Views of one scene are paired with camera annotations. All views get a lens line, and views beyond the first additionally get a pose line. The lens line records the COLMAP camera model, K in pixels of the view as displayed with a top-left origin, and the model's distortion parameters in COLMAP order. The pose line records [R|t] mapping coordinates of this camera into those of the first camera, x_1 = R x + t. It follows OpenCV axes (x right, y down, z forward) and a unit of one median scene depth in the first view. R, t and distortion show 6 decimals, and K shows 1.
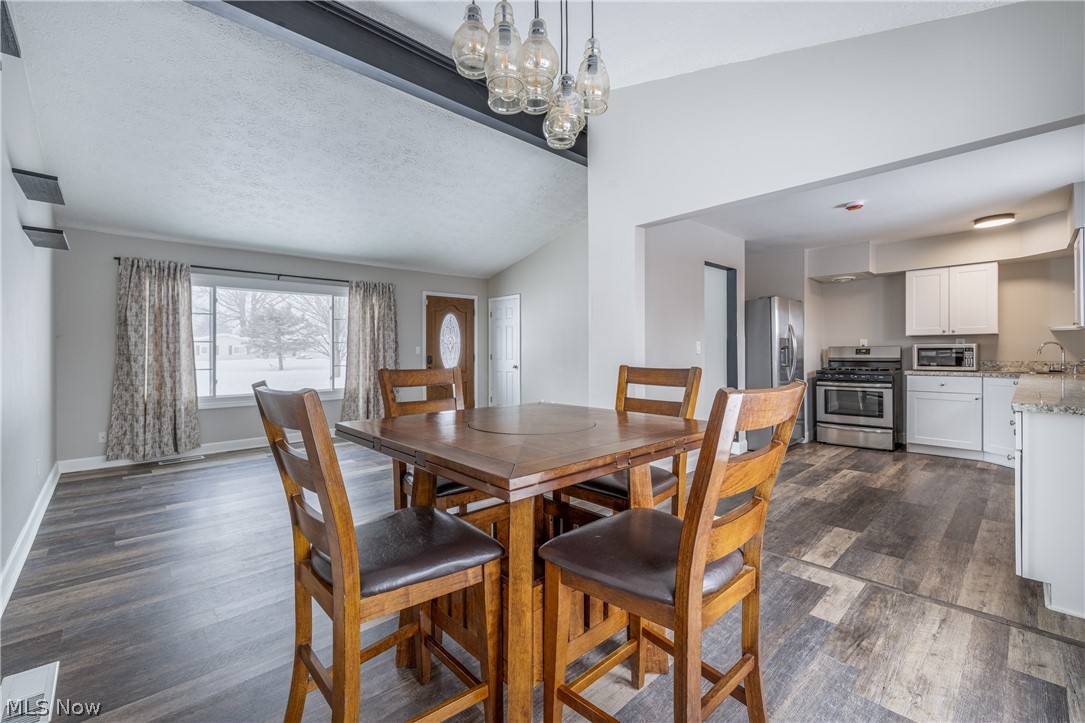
lens RADIAL K [[455.1, 0, 540.0], [0, 455.1, 356.5], [0, 0, 1]] dist [0.001859, 0.000082]
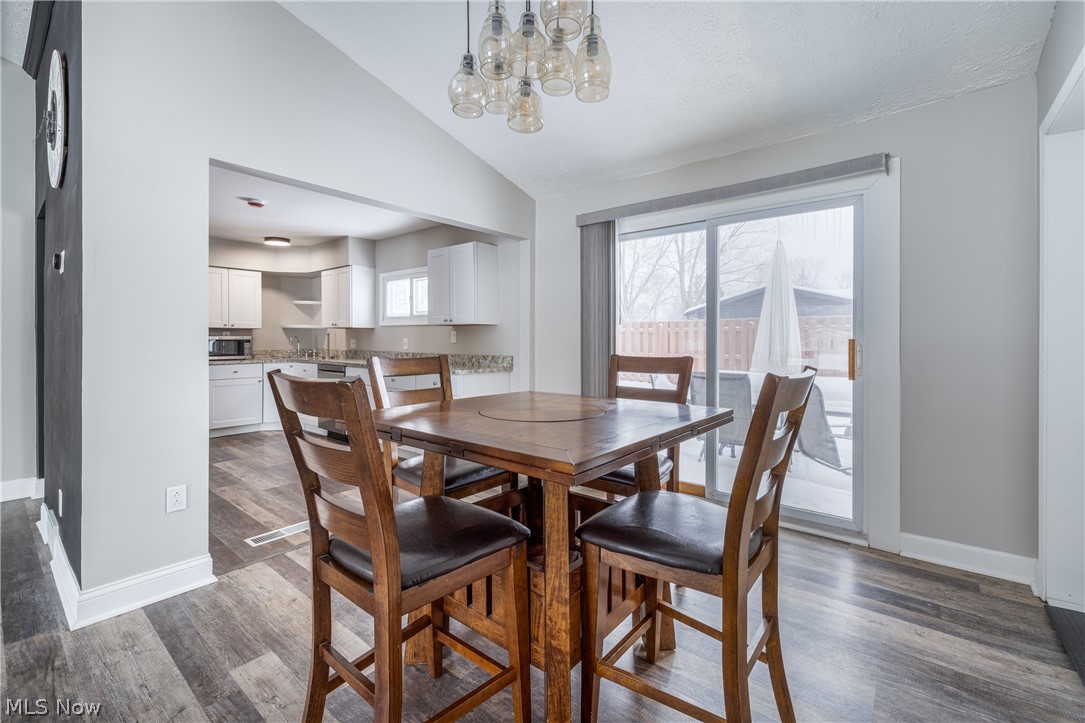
lens RADIAL K [[463.6, 0, 540.2], [0, 463.6, 342.4], [0, 0, 1]] dist [0.000500, 0.000870]
pose [[-0.130497, 0.004092, 0.991440, -0.355747], [0.010526, 0.999941, -0.002742, -0.000838], [-0.991393, 0.010079, -0.130532, 0.386156]]
